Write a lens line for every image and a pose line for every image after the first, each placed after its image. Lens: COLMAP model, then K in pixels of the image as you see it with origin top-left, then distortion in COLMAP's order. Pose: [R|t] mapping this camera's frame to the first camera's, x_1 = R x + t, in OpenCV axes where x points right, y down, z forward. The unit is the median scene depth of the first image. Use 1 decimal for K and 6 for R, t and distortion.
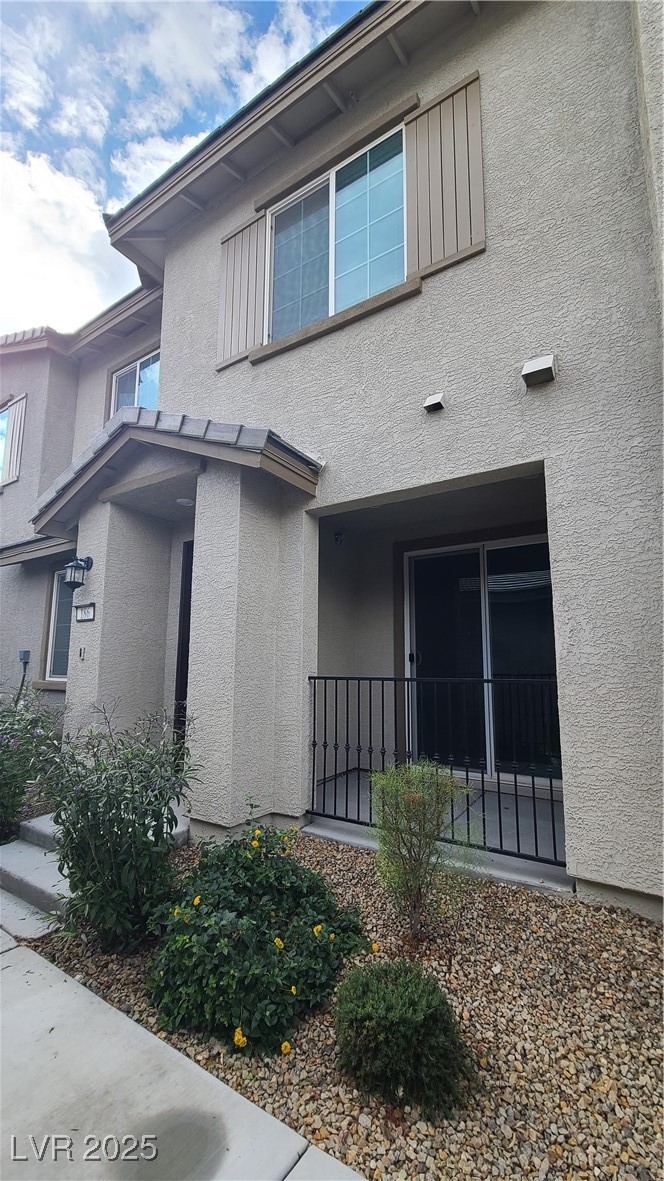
lens RADIAL K [[485.6, 0, 337.2], [0, 485.6, 590.4], [0, 0, 1]] dist [0.001527, -0.002135]
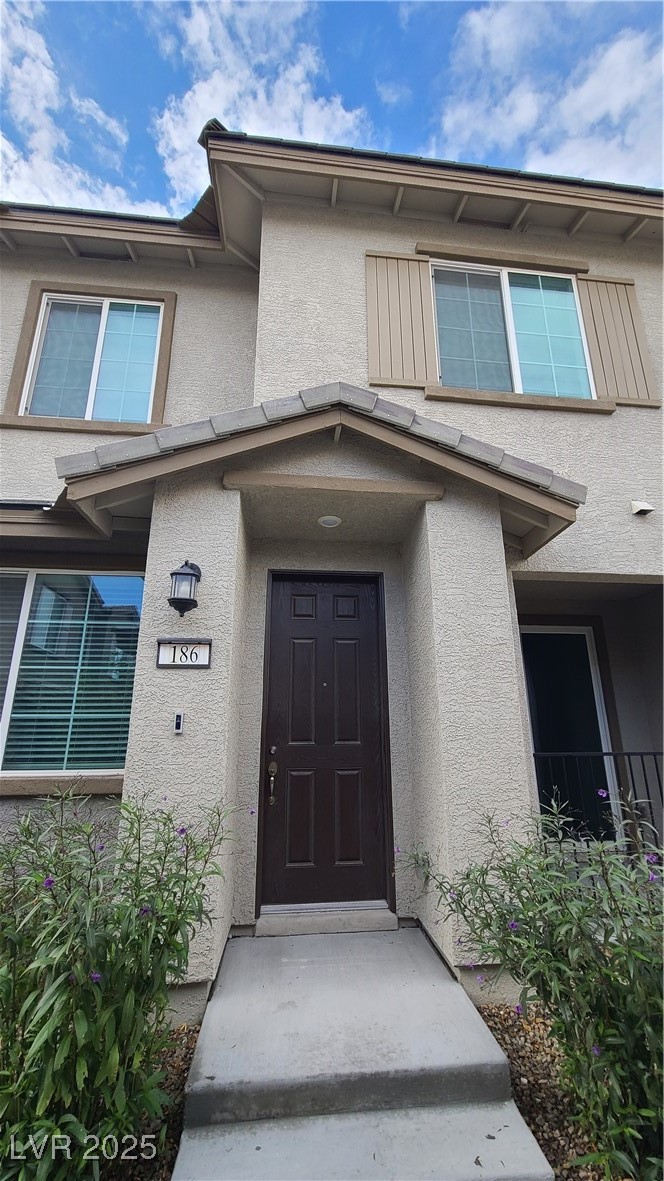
lens RADIAL K [[485.6, 0, 333.1], [0, 485.6, 591.9], [0, 0, 1]] dist [0.001527, -0.002135]
pose [[0.771389, 0.178153, 0.610918, -0.835955], [-0.088565, 0.980726, -0.174166, 0.065385], [-0.630171, 0.080244, 0.772299, 0.458892]]
